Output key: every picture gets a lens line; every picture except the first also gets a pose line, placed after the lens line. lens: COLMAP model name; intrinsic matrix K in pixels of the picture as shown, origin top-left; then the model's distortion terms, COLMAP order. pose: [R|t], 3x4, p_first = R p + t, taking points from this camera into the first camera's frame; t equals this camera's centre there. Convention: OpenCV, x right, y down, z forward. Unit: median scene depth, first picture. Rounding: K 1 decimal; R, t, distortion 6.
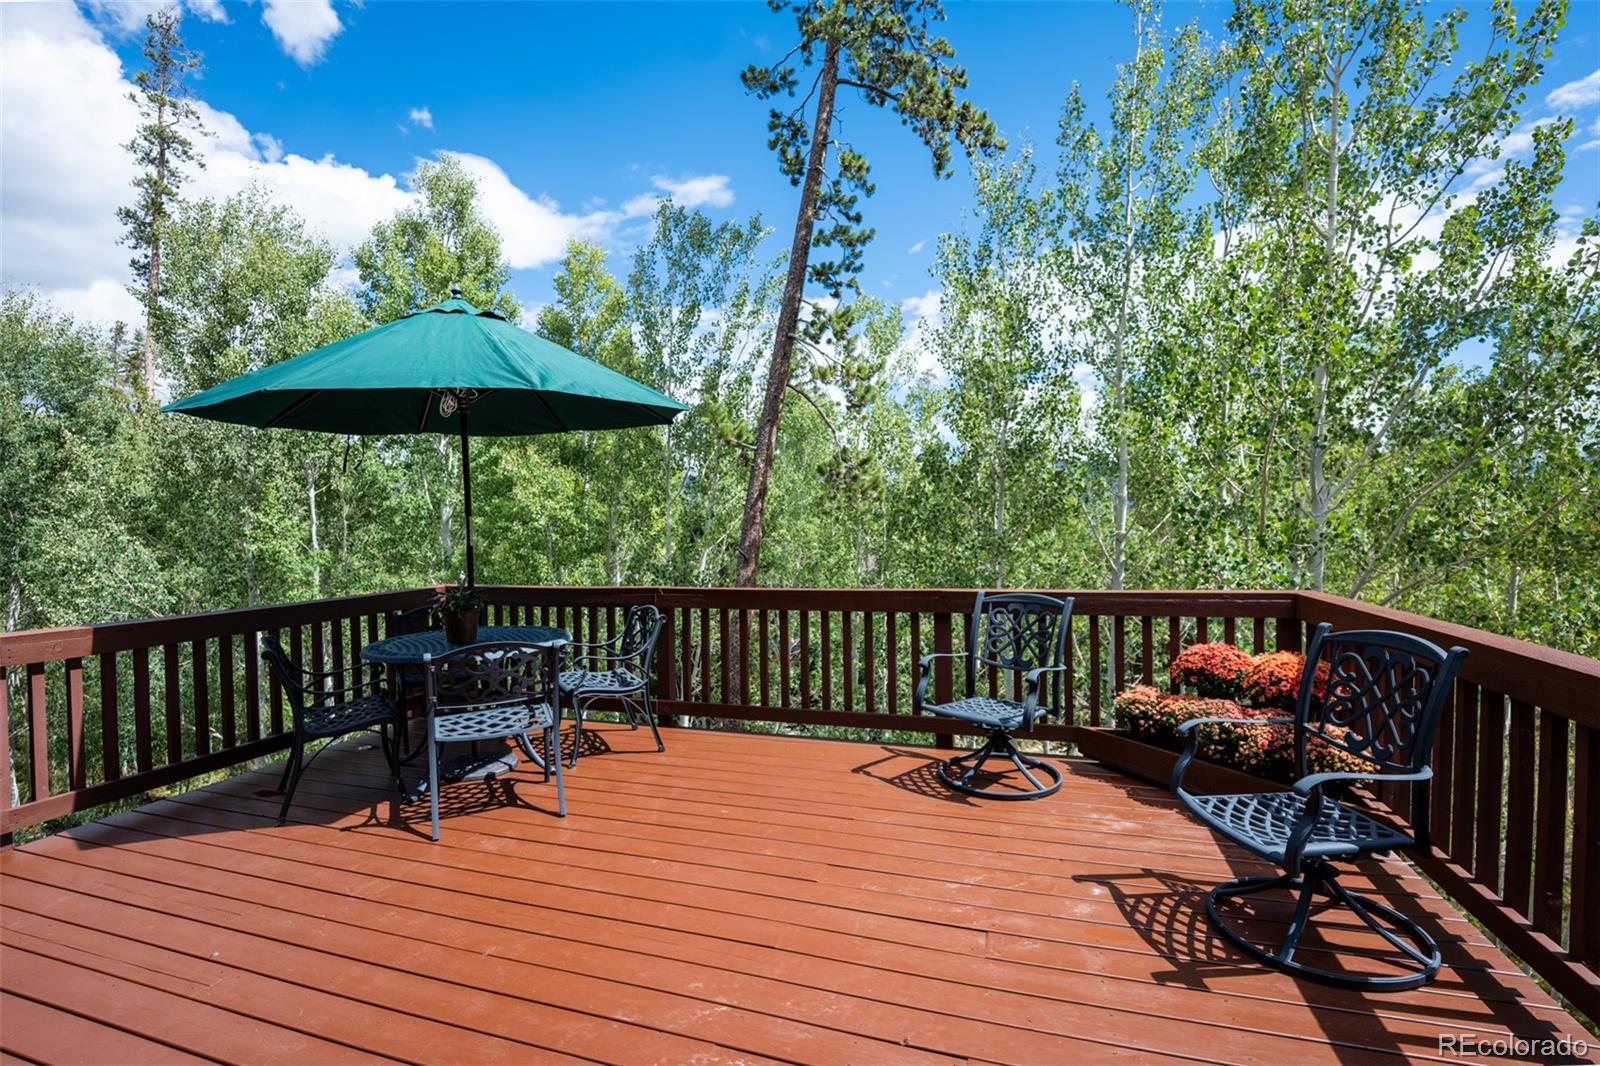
lens RADIAL K [[712.0, 0, 800.5], [0, 712.0, 537.0], [0, 0, 1]] dist [-0.018996, 0.001111]
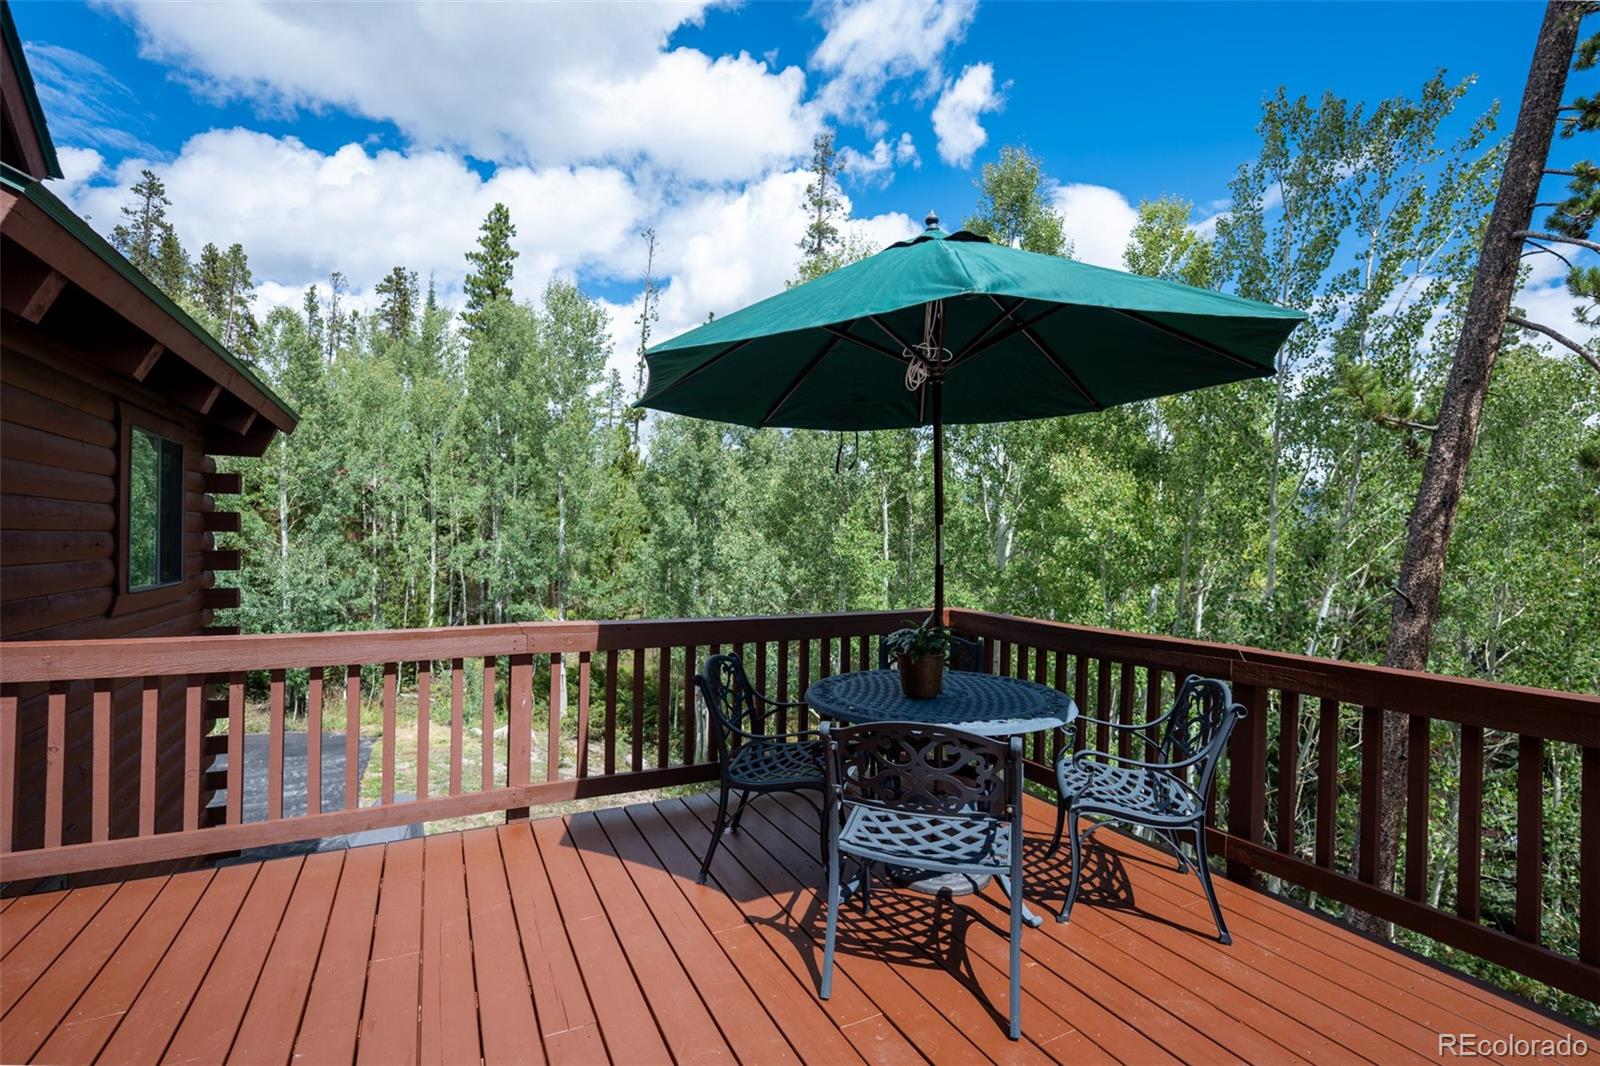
lens RADIAL K [[712.0, 0, 797.1], [0, 712.0, 532.9], [0, 0, 1]] dist [-0.018996, 0.001111]
pose [[0.709246, 0.024475, -0.704536, -0.025539], [-0.044703, 0.998947, -0.010299, -0.002593], [0.703542, 0.038800, 0.709594, 0.174945]]
